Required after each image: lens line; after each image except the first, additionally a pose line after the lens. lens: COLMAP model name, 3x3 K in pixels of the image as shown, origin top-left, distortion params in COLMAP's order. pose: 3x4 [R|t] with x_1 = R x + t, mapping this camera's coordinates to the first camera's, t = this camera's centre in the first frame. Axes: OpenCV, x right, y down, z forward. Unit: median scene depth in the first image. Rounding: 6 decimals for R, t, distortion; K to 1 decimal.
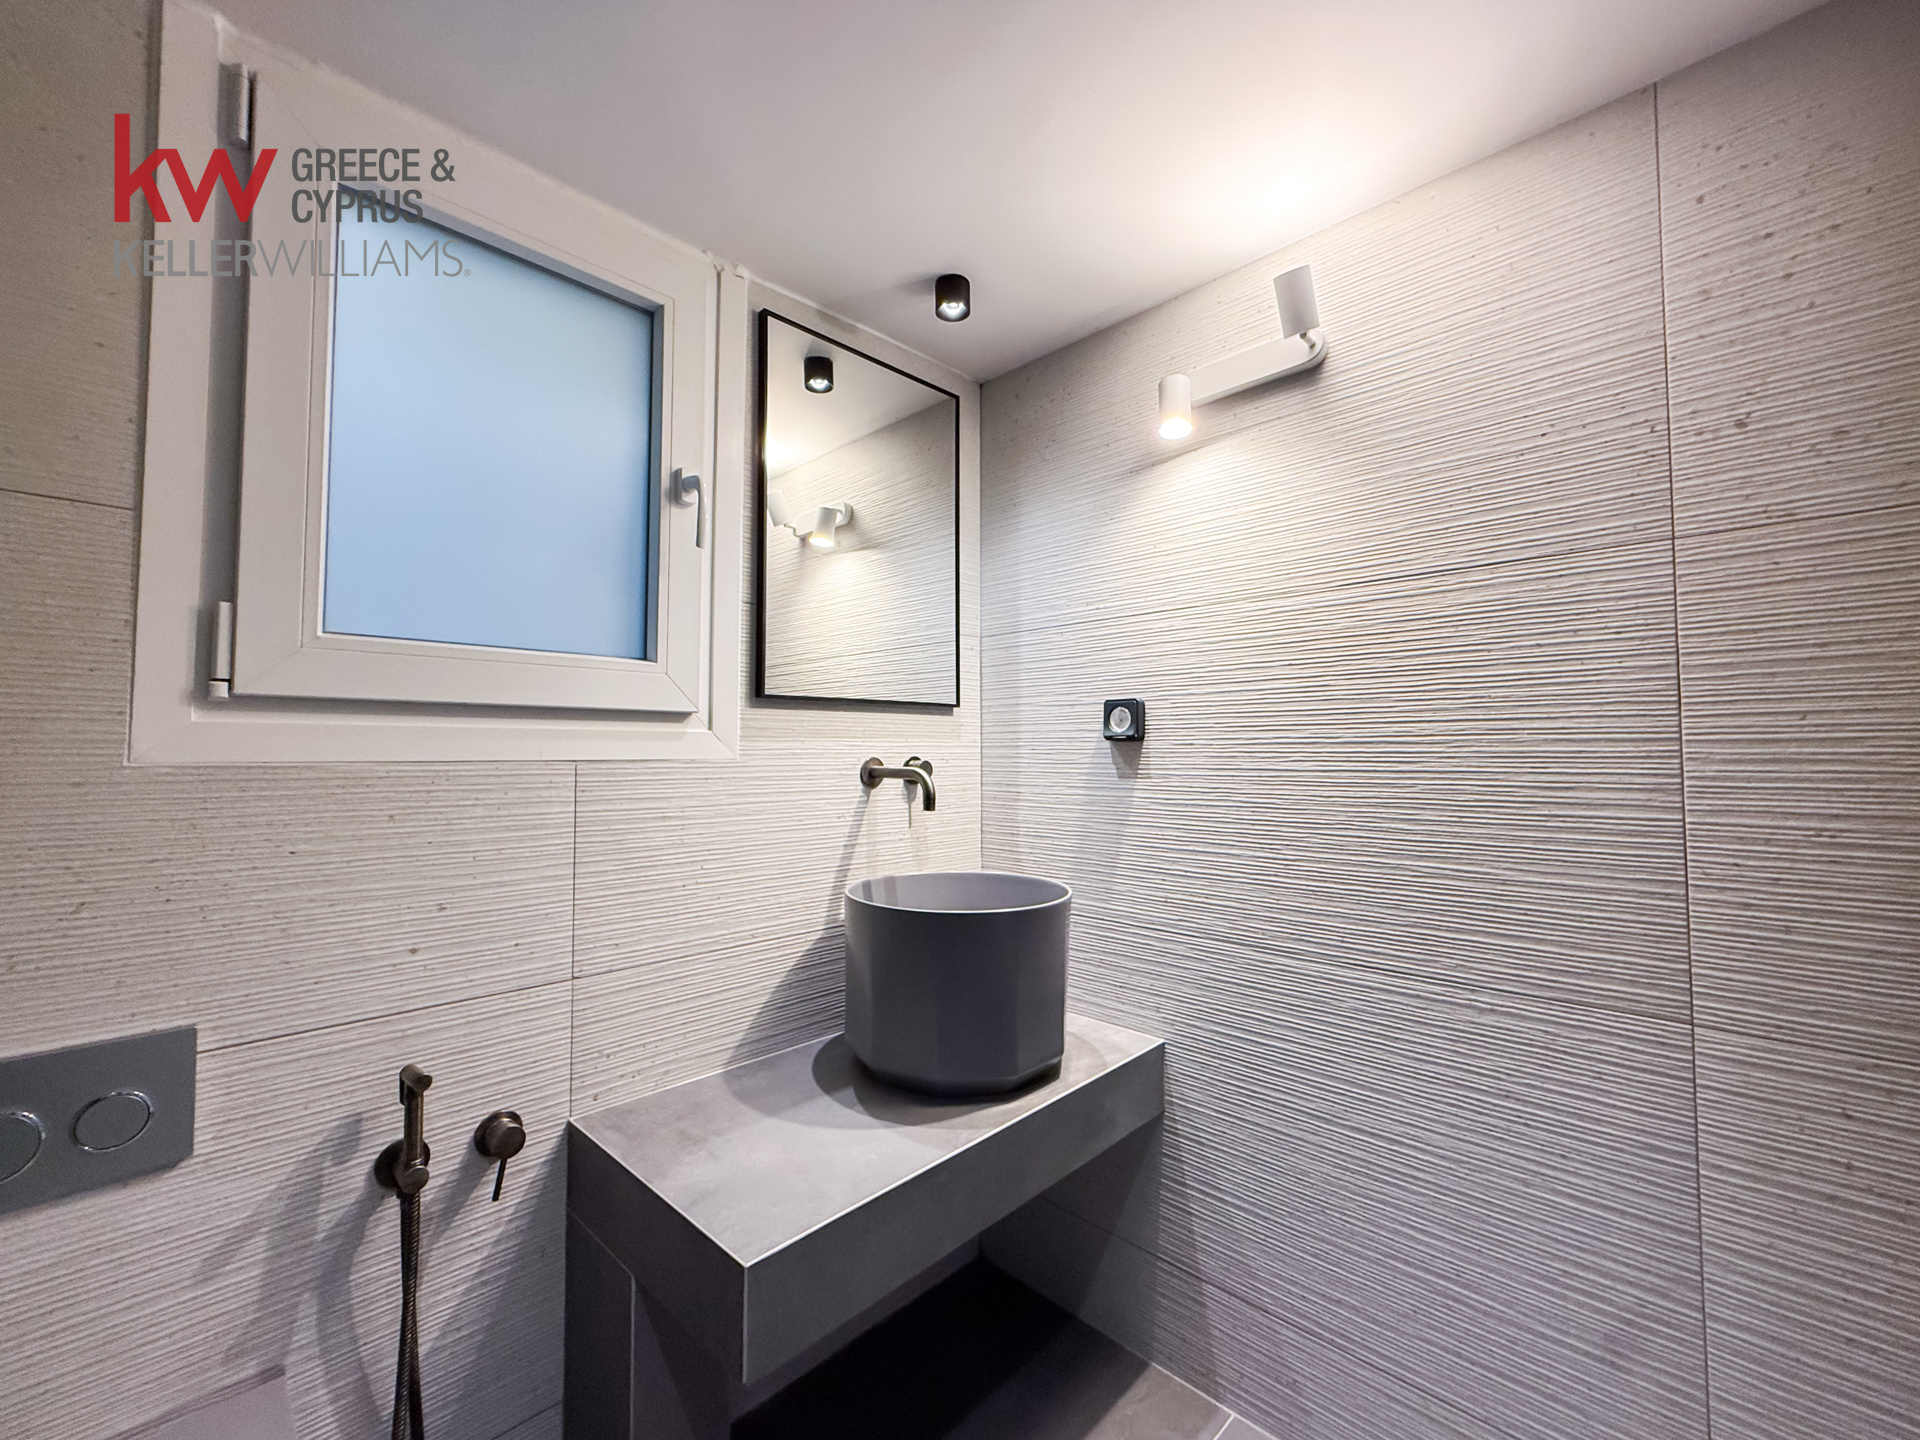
lens RADIAL K [[767.9, 0, 961.5], [0, 767.9, 717.9], [0, 0, 1]] dist [-0.001389, 0.000319]
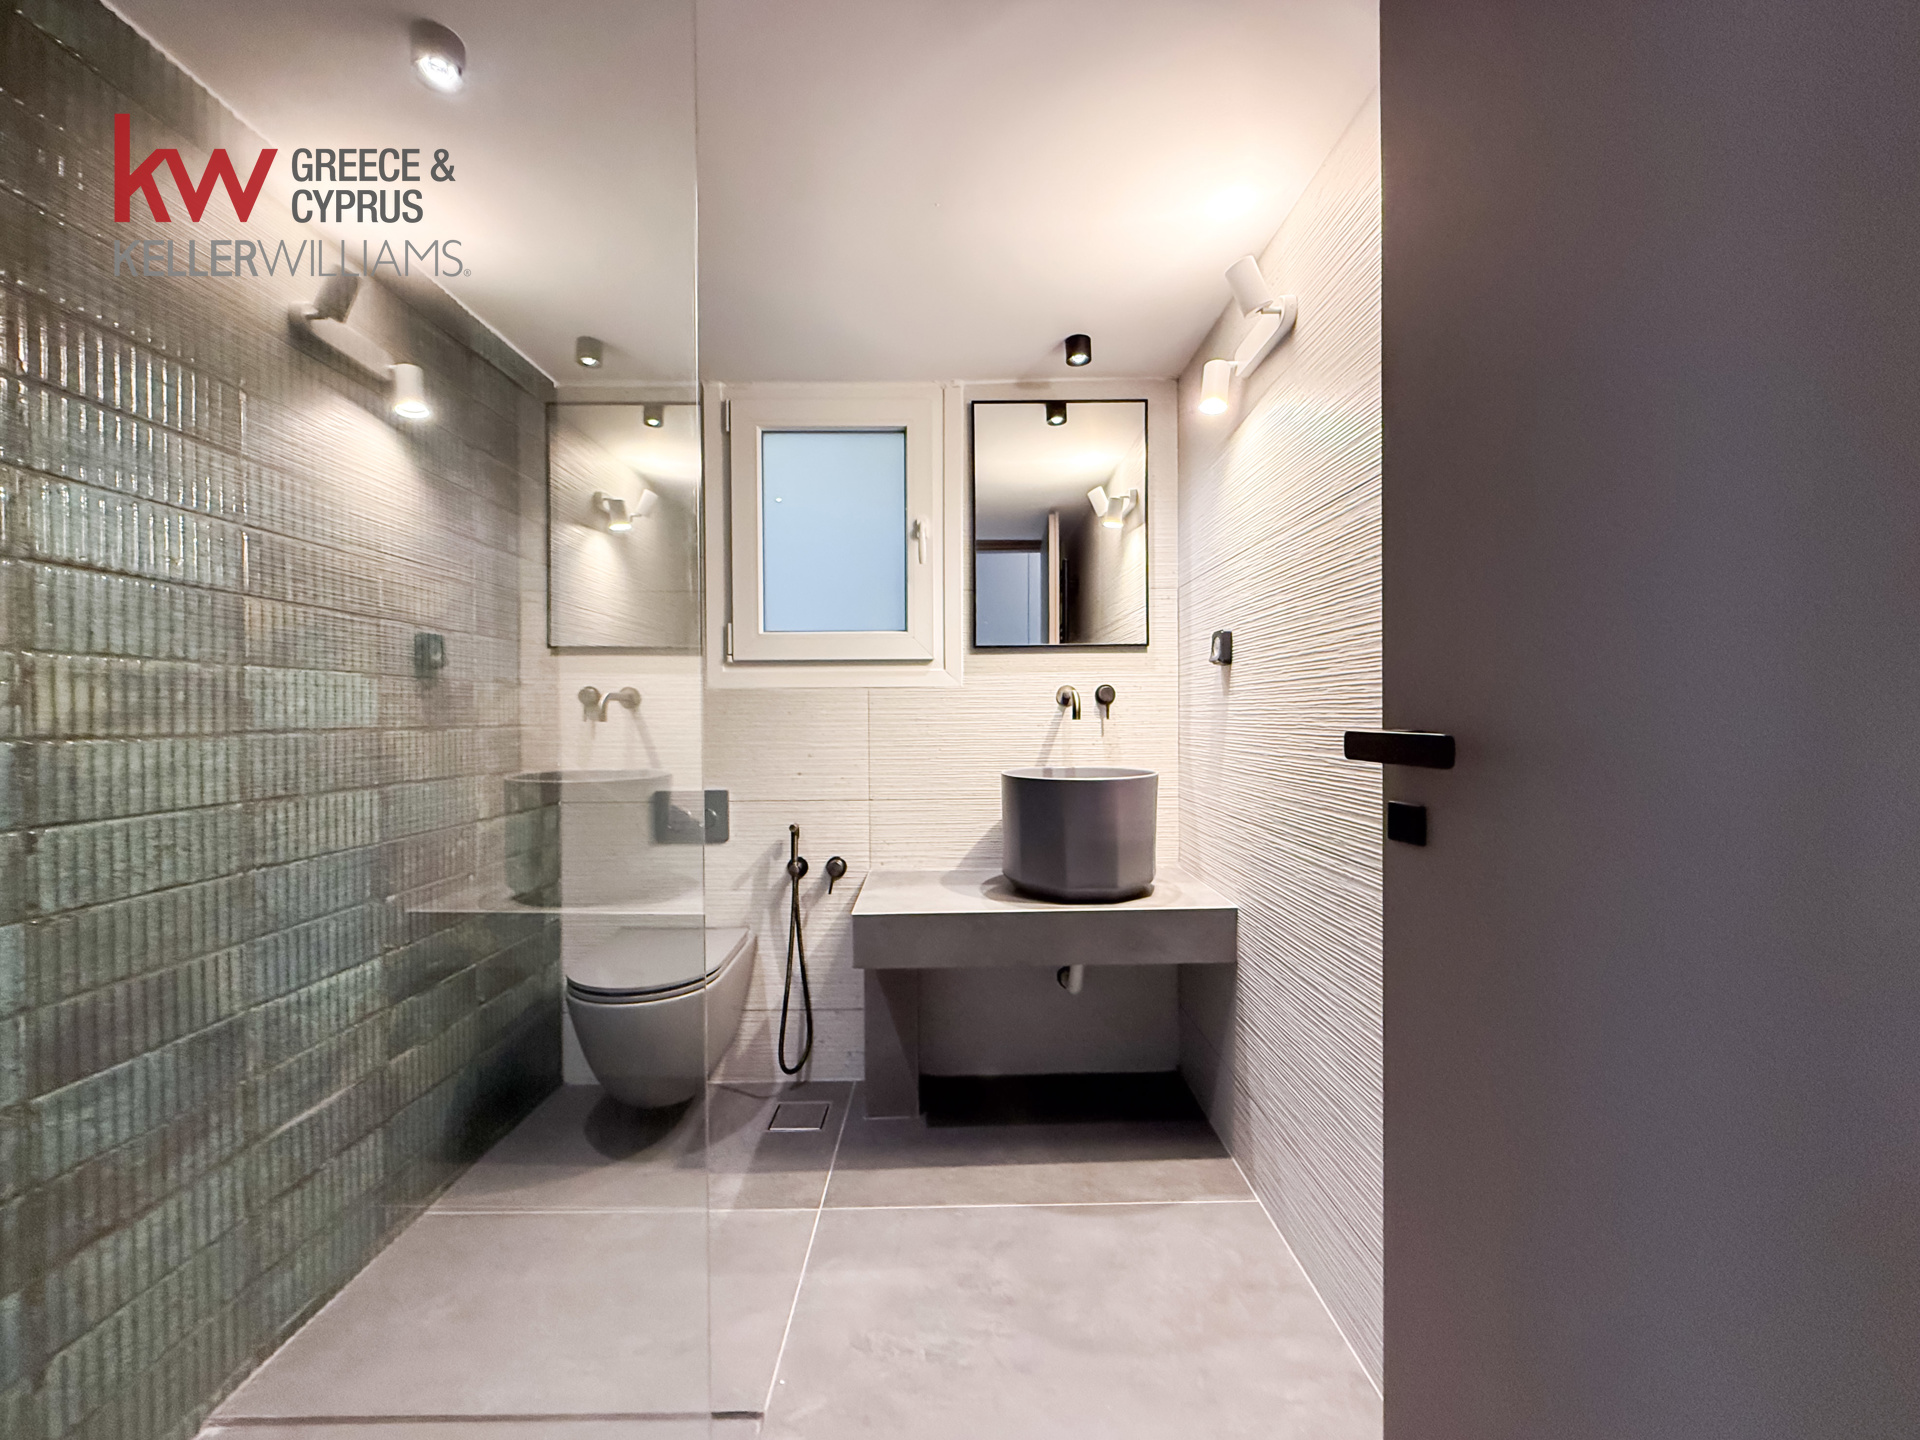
lens RADIAL K [[767.9, 0, 990.5], [0, 767.9, 709.3], [0, 0, 1]] dist [-0.001389, 0.000319]
pose [[0.726809, -0.008587, -0.686786, 0.928907], [0.039383, 0.998798, 0.029190, 0.060206], [0.685710, -0.048263, 0.726273, -0.164079]]
